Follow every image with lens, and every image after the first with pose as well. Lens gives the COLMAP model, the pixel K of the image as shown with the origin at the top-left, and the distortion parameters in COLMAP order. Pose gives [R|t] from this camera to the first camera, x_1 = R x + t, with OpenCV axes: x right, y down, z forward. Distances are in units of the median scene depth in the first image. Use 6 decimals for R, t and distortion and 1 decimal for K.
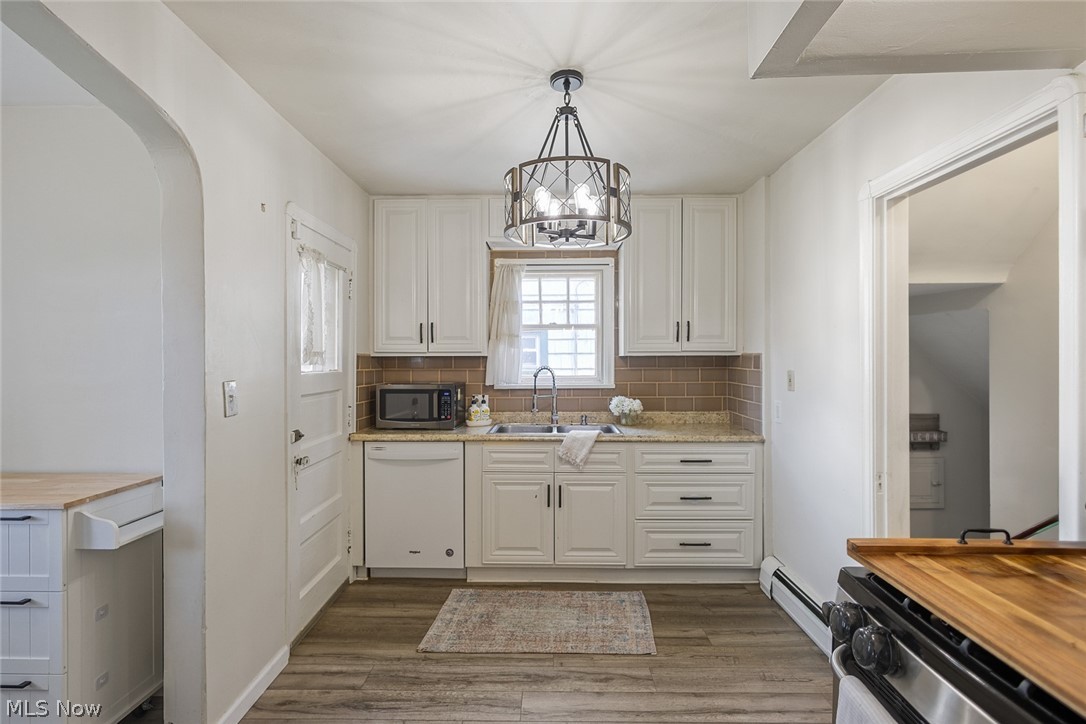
lens RADIAL K [[539.9, 0, 538.1], [0, 539.9, 359.5], [0, 0, 1]] dist [0.002997, -0.002130]
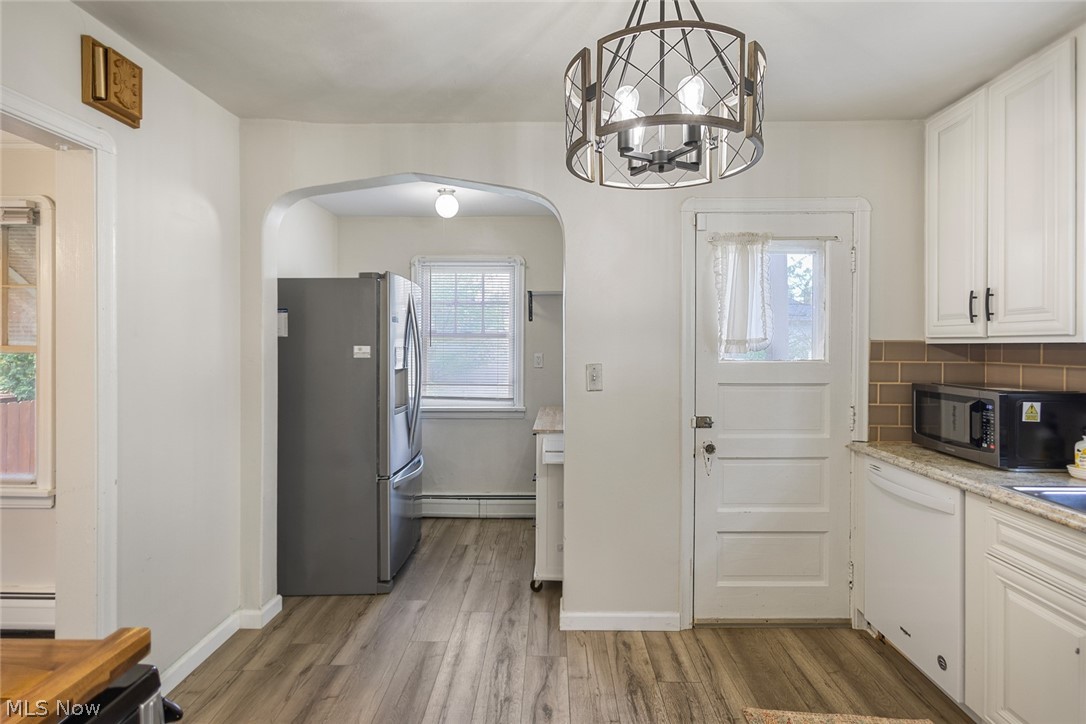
lens RADIAL K [[539.9, 0, 540.7], [0, 539.9, 347.5], [0, 0, 1]] dist [0.002997, -0.002130]
pose [[-0.006514, 0.007512, -0.999951, 0.448453], [-0.003020, 0.999967, 0.007532, -0.005153], [0.999974, 0.003069, -0.006491, 0.540179]]
